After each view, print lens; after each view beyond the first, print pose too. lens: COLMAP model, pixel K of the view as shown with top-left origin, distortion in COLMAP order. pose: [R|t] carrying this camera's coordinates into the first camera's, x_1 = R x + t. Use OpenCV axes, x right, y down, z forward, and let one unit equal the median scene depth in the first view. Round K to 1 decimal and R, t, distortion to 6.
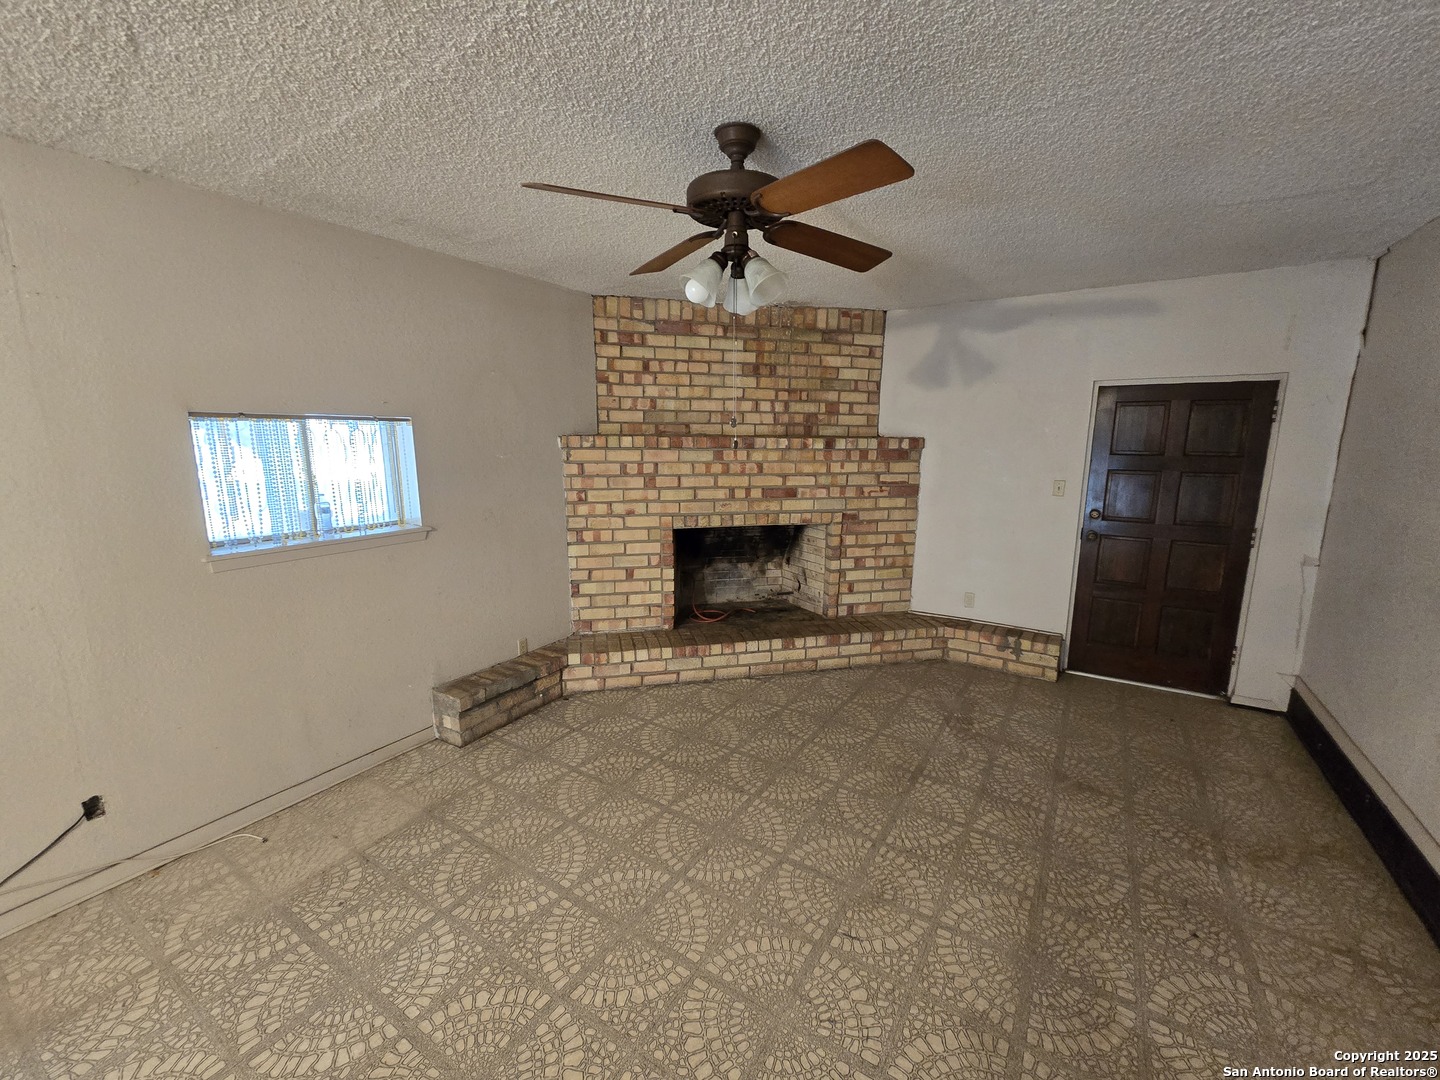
lens RADIAL K [[587.4, 0, 726.7], [0, 587.4, 549.3], [0, 0, 1]] dist [-0.001923, 0.002958]
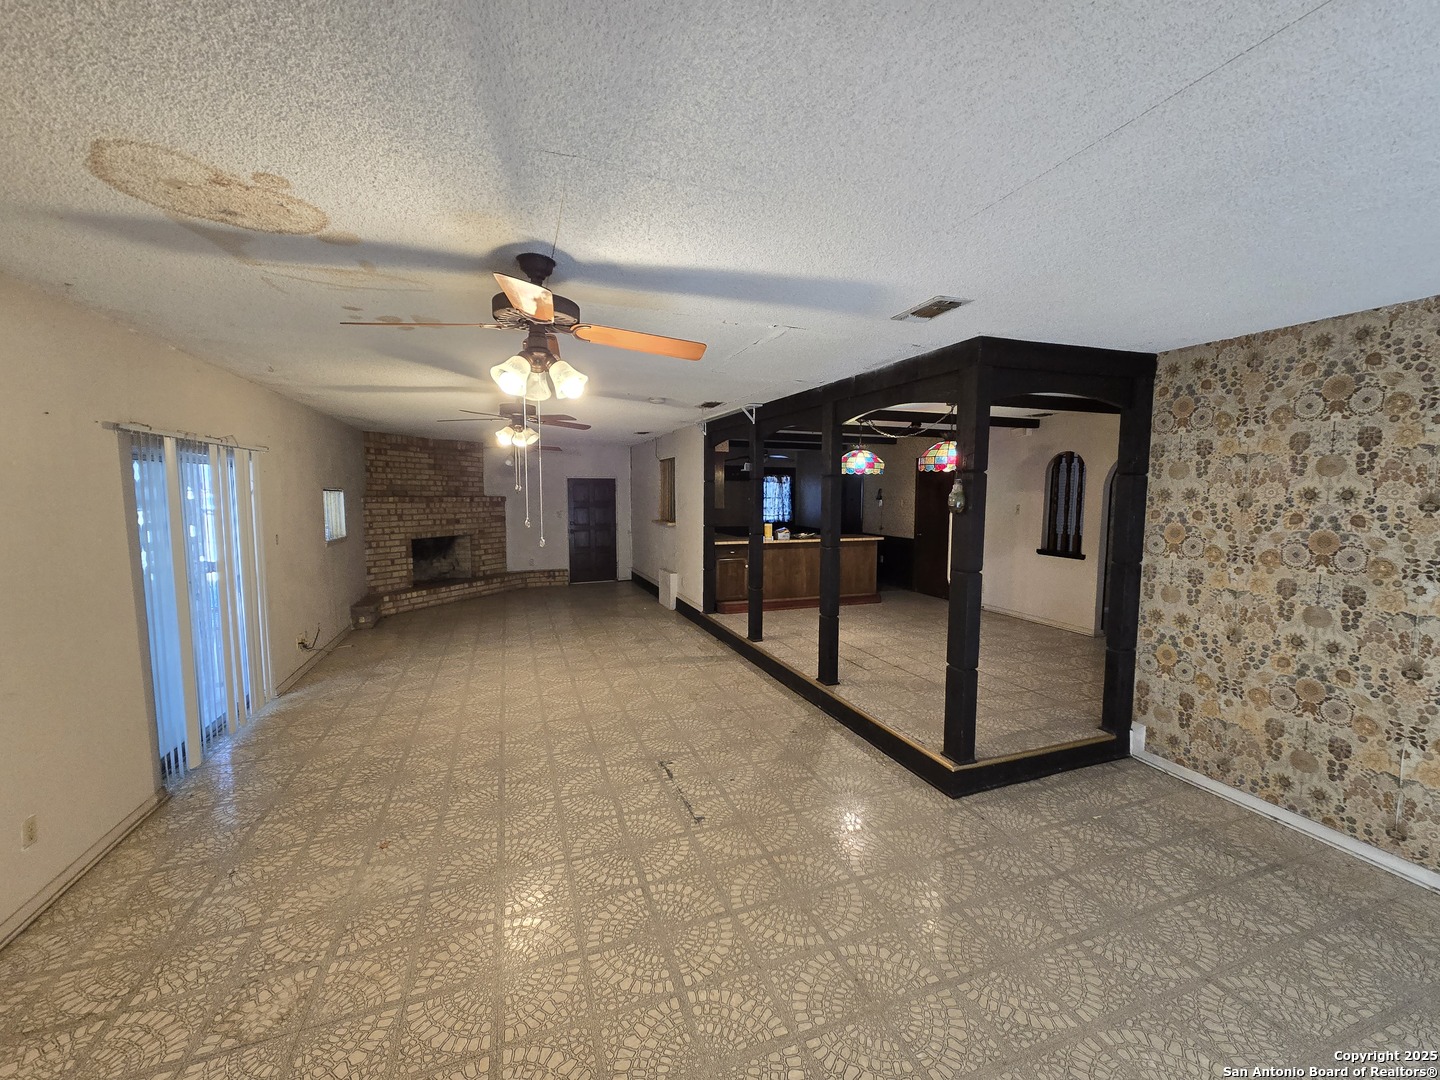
lens RADIAL K [[587.4, 0, 724.8], [0, 587.4, 542.2], [0, 0, 1]] dist [-0.001923, 0.002958]
pose [[0.611634, -0.068076, 0.788207, -1.080757], [0.151548, 0.987923, -0.032273, 0.218542], [-0.776491, 0.139190, 0.614564, -1.206635]]
